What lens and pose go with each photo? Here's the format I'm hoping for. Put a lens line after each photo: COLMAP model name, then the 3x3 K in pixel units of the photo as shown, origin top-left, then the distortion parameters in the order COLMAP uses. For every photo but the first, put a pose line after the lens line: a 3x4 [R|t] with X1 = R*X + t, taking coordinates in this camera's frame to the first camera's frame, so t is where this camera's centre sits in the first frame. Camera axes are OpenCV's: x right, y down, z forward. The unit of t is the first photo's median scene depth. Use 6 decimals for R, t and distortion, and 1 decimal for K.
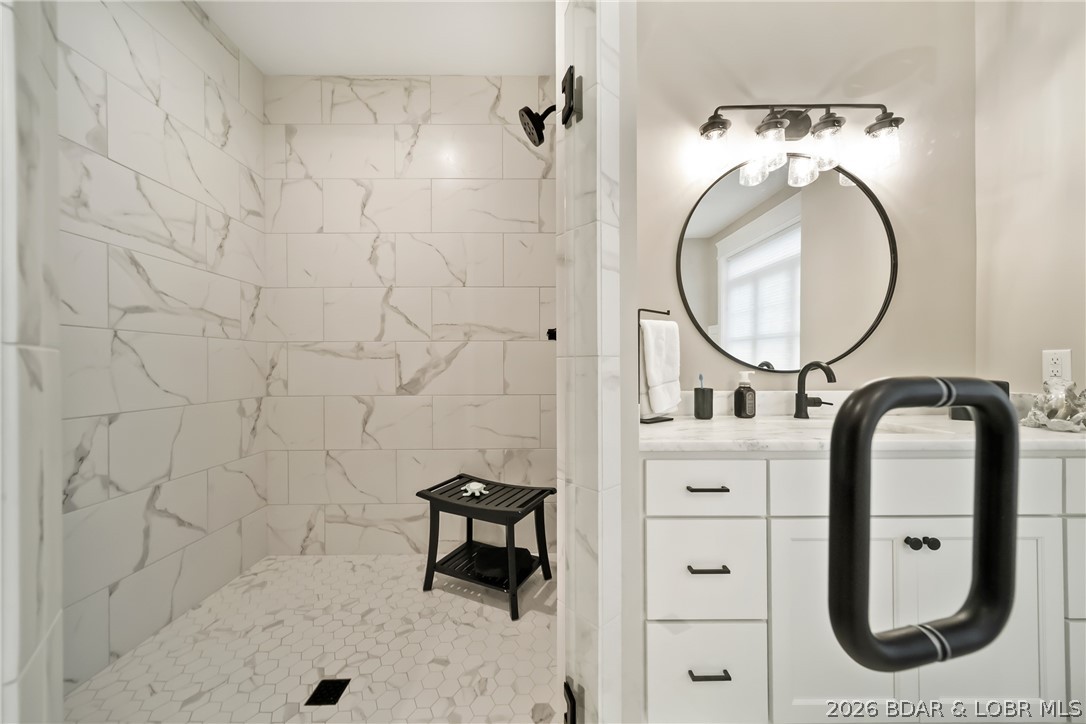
lens RADIAL K [[384.8, 0, 539.6], [0, 384.8, 367.2], [0, 0, 1]] dist [0.005102, 0.000065]
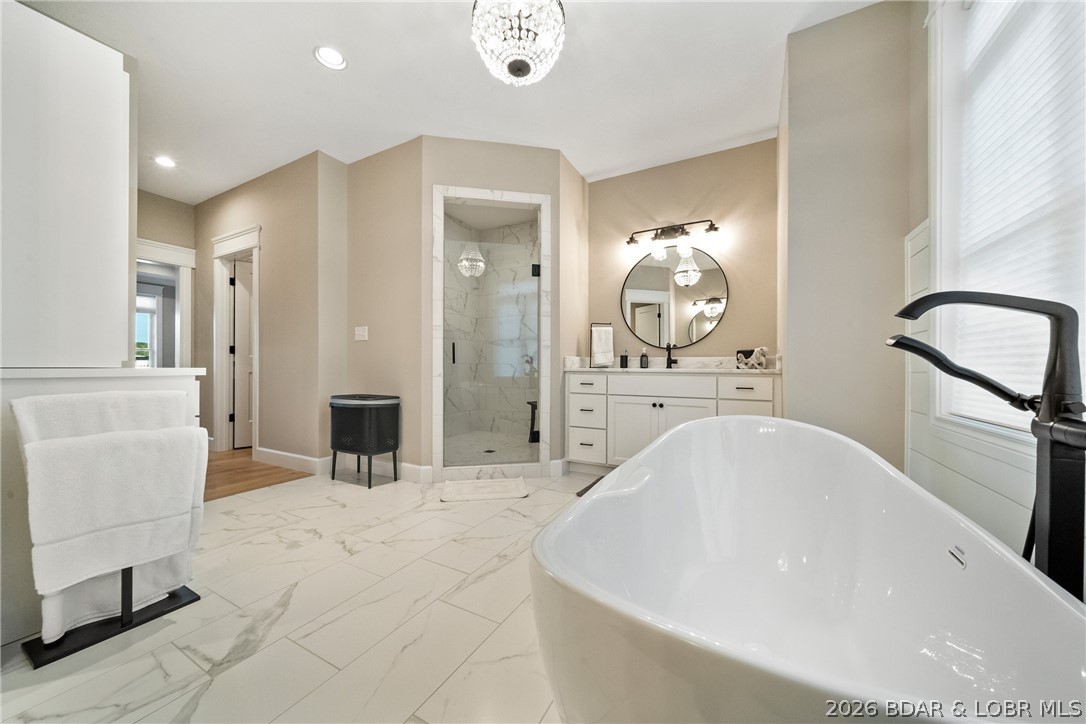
lens RADIAL K [[384.8, 0, 539.6], [0, 384.8, 367.2], [0, 0, 1]] dist [0.005102, 0.000065]
pose [[0.873150, 0.008457, -0.487378, 1.071969], [-0.008967, 0.999959, 0.001286, 0.123524], [0.487368, 0.003247, 0.873190, -1.237113]]
